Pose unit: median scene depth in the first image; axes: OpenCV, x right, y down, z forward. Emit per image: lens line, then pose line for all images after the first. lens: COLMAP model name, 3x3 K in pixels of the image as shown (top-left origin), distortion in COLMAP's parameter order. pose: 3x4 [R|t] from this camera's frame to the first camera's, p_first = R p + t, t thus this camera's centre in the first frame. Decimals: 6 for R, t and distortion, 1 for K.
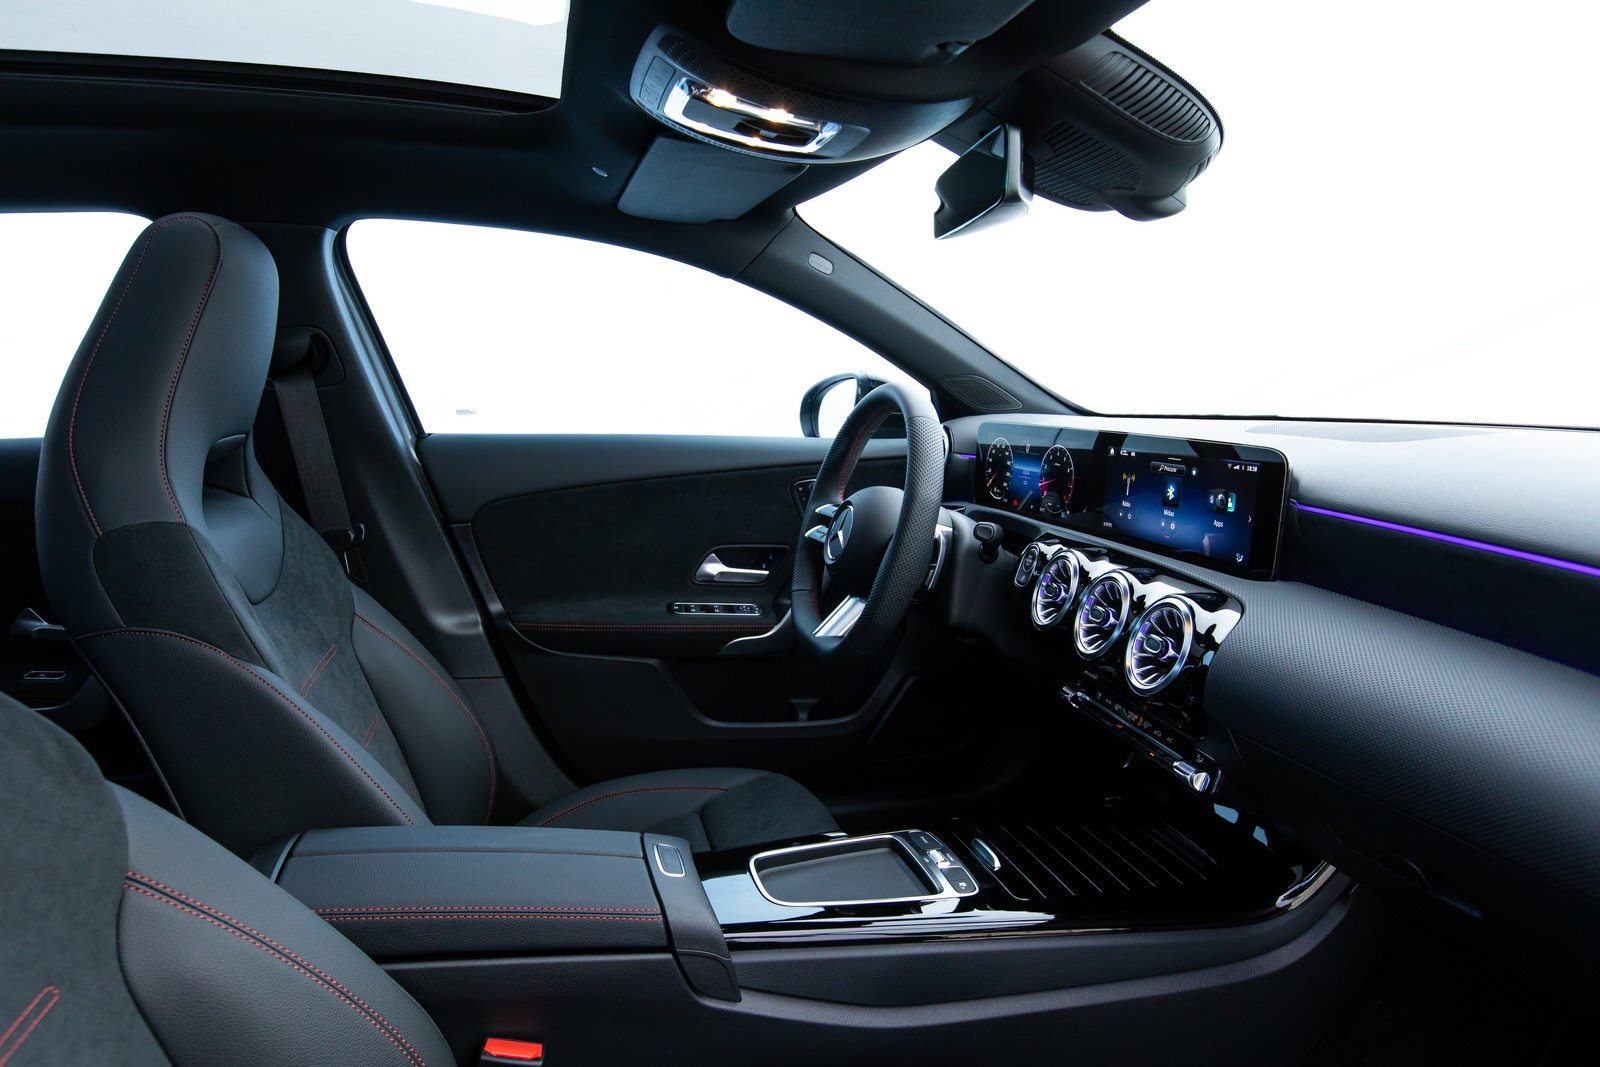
lens RADIAL K [[1026.7, 0, 796.4], [0, 1026.7, 533.0], [0, 0, 1]] dist [-0.002450, -0.003578]
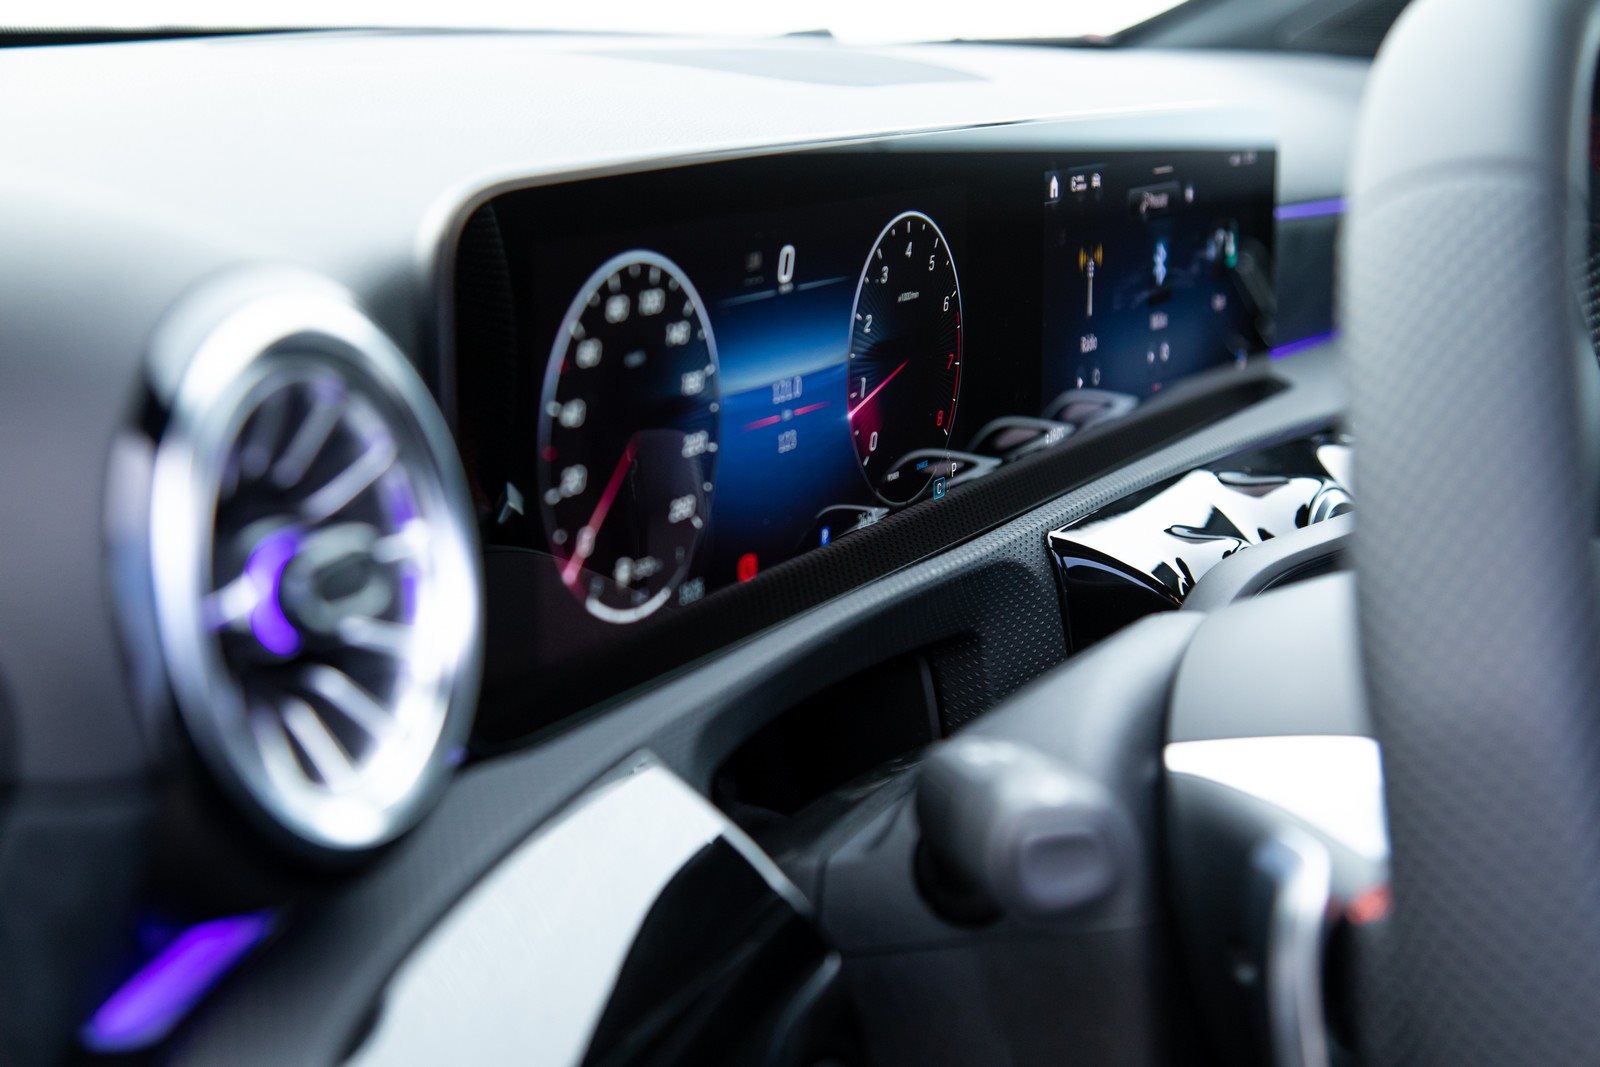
lens RADIAL K [[2569.4, 0, 800.6], [0, 2569.4, 533.0], [0, 0, 1]] dist [-0.002411, 0.000000]
pose [[-0.762733, -0.172724, 0.623221, -0.116665], [0.050433, 0.944854, 0.323586, -0.252739], [-0.644744, 0.278241, -0.711960, 1.785927]]
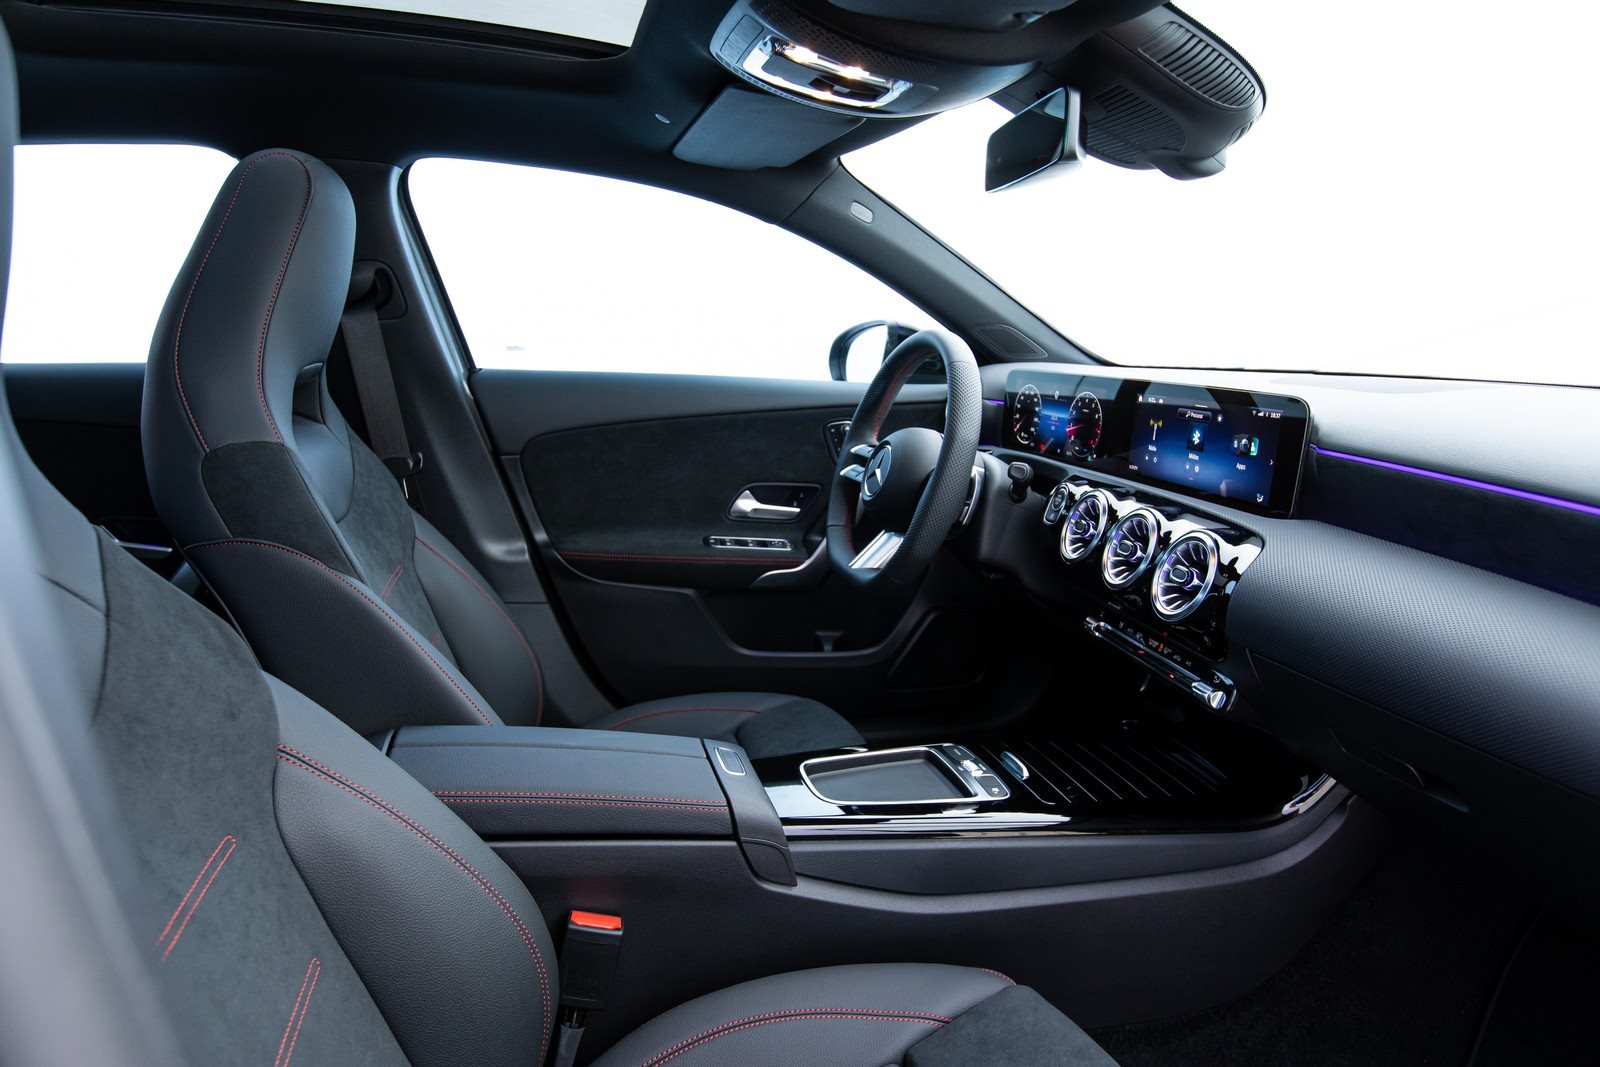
lens RADIAL K [[1026.7, 0, 796.5], [0, 1026.7, 533.1], [0, 0, 1]] dist [-0.002450, -0.003578]
pose [[0.999722, 0.022950, 0.005451, -0.057569], [-0.023189, 0.998538, 0.048831, 0.017893], [-0.004322, -0.048944, 0.998792, -0.075022]]
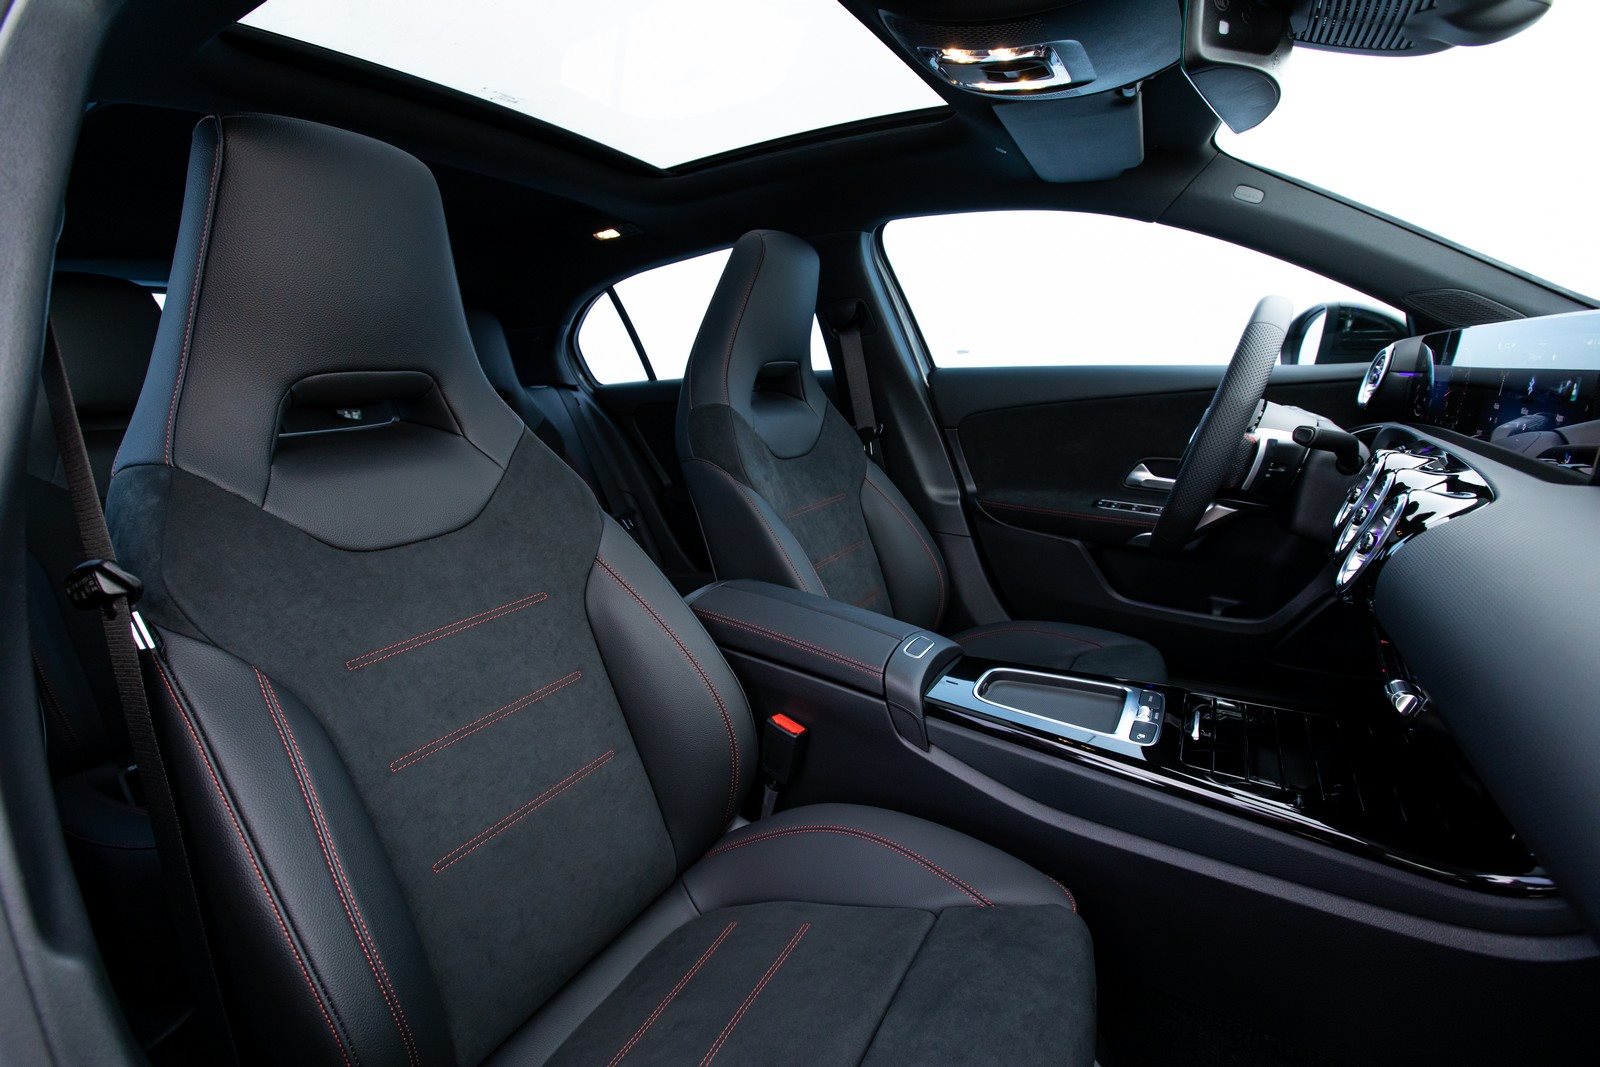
lens RADIAL K [[707.9, 0, 791.3], [0, 707.9, 536.1], [0, 0, 1]] dist [0.000074, -0.002108]
pose [[0.694929, 0.136728, -0.705960, 0.377237], [-0.072995, 0.990098, 0.119904, 0.056953], [0.715364, -0.031793, 0.698029, 0.178201]]
